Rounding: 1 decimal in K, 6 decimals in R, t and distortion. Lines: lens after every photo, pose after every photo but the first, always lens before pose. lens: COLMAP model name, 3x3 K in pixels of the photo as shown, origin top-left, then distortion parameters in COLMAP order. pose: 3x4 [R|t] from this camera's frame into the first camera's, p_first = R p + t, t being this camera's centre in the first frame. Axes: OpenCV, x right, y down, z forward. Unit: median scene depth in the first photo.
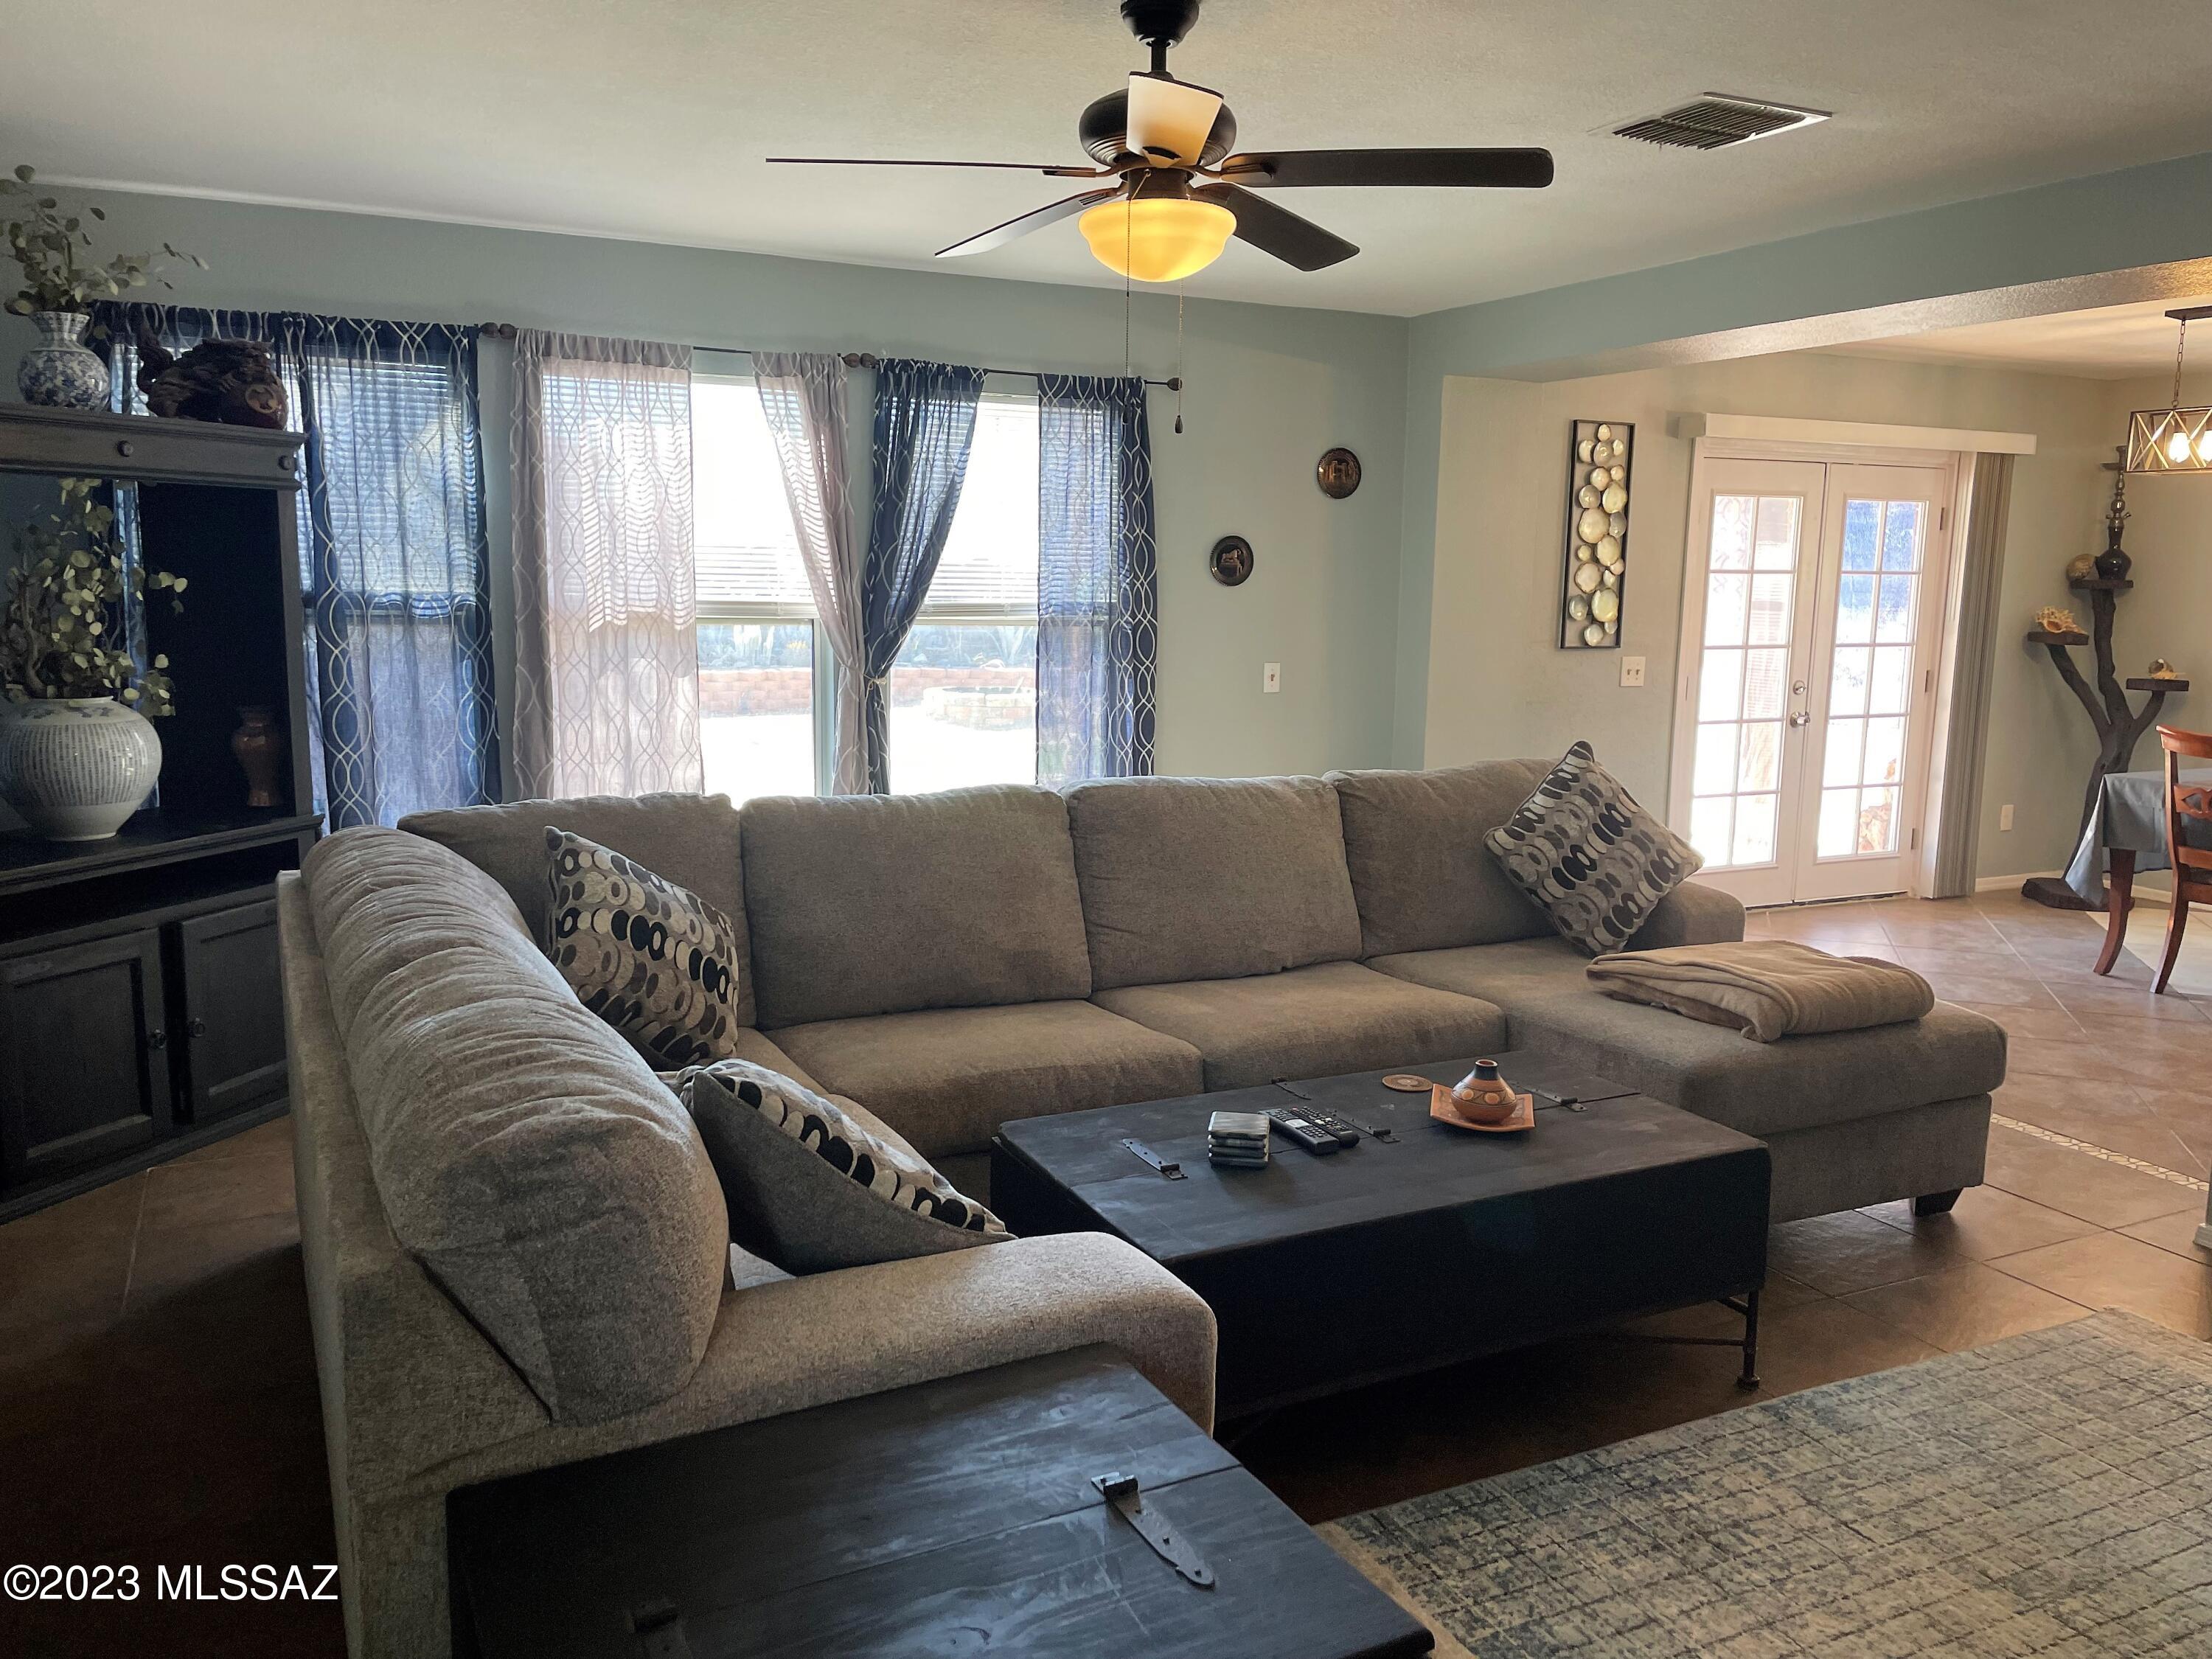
lens RADIAL K [[1661.1, 0, 1117.4], [0, 1661.1, 826.8], [0, 0, 1]] dist [0.087248, -0.109805]
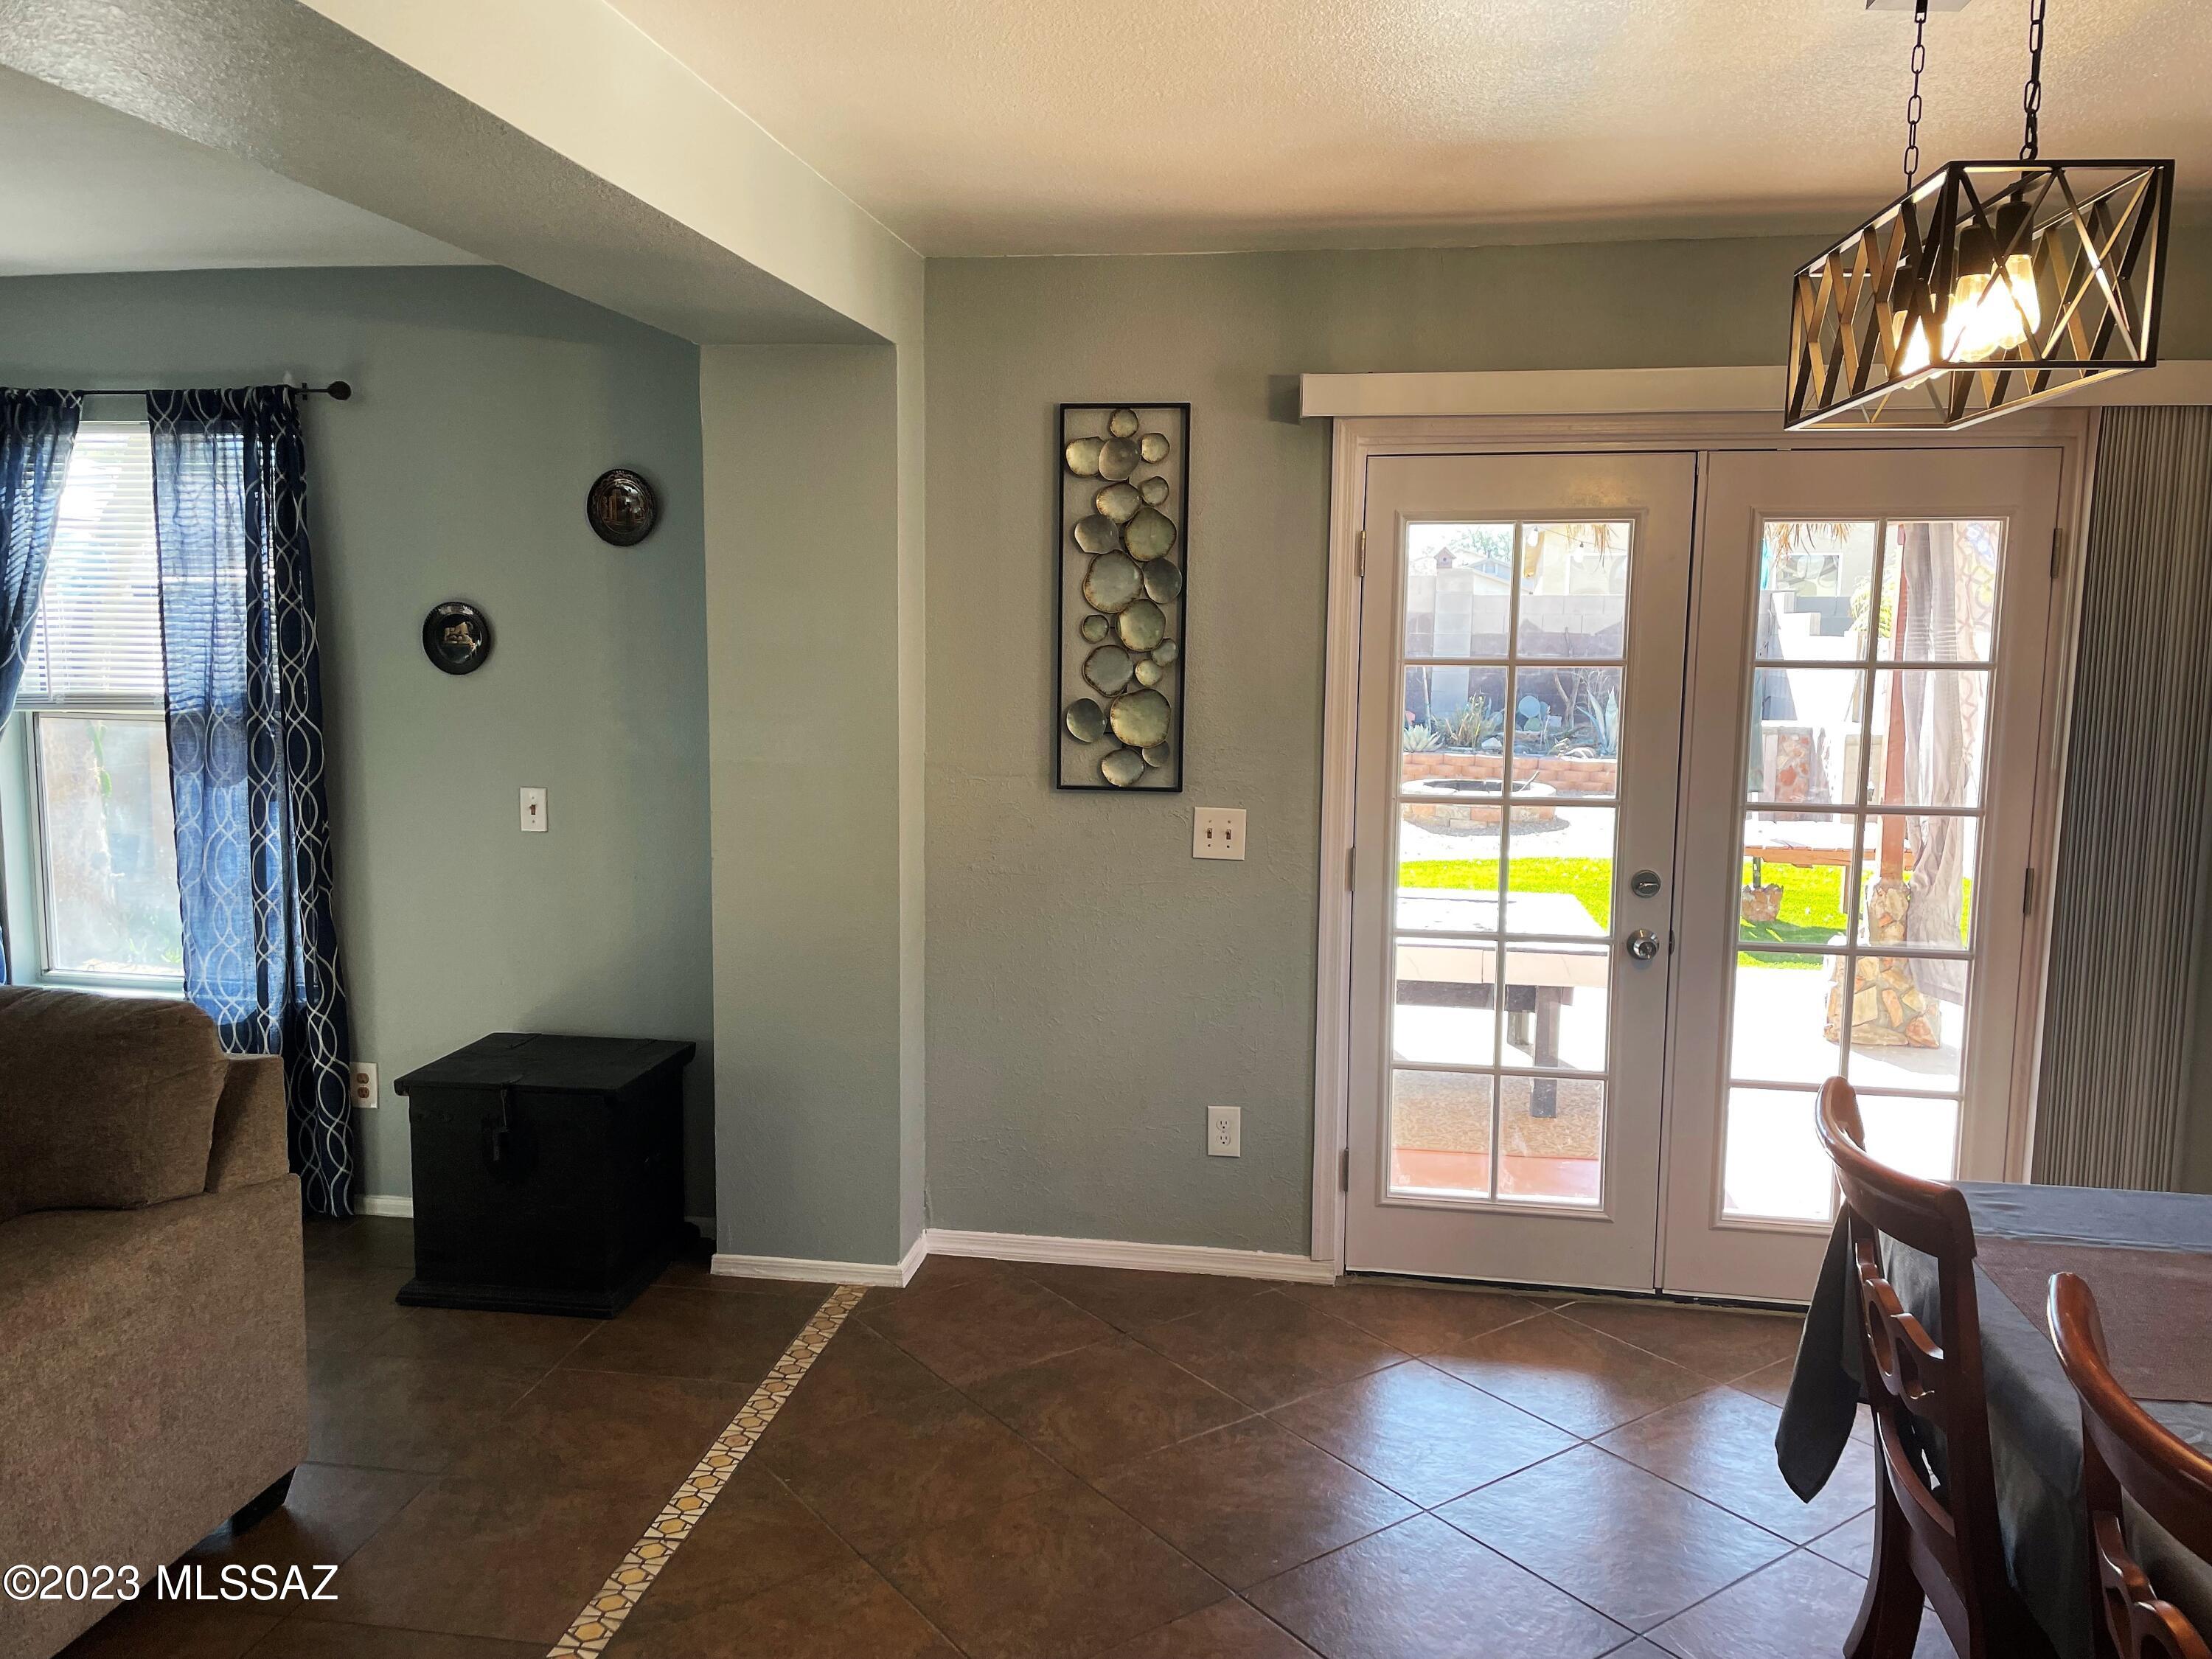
lens RADIAL K [[1661.1, 0, 1090.5], [0, 1661.1, 842.1], [0, 0, 1]] dist [0.087248, -0.109805]
pose [[0.817782, 0.067098, -0.571603, 0.857017], [-0.088404, 0.996039, -0.009558, -0.115413], [0.568698, 0.058348, 0.820474, 0.727690]]
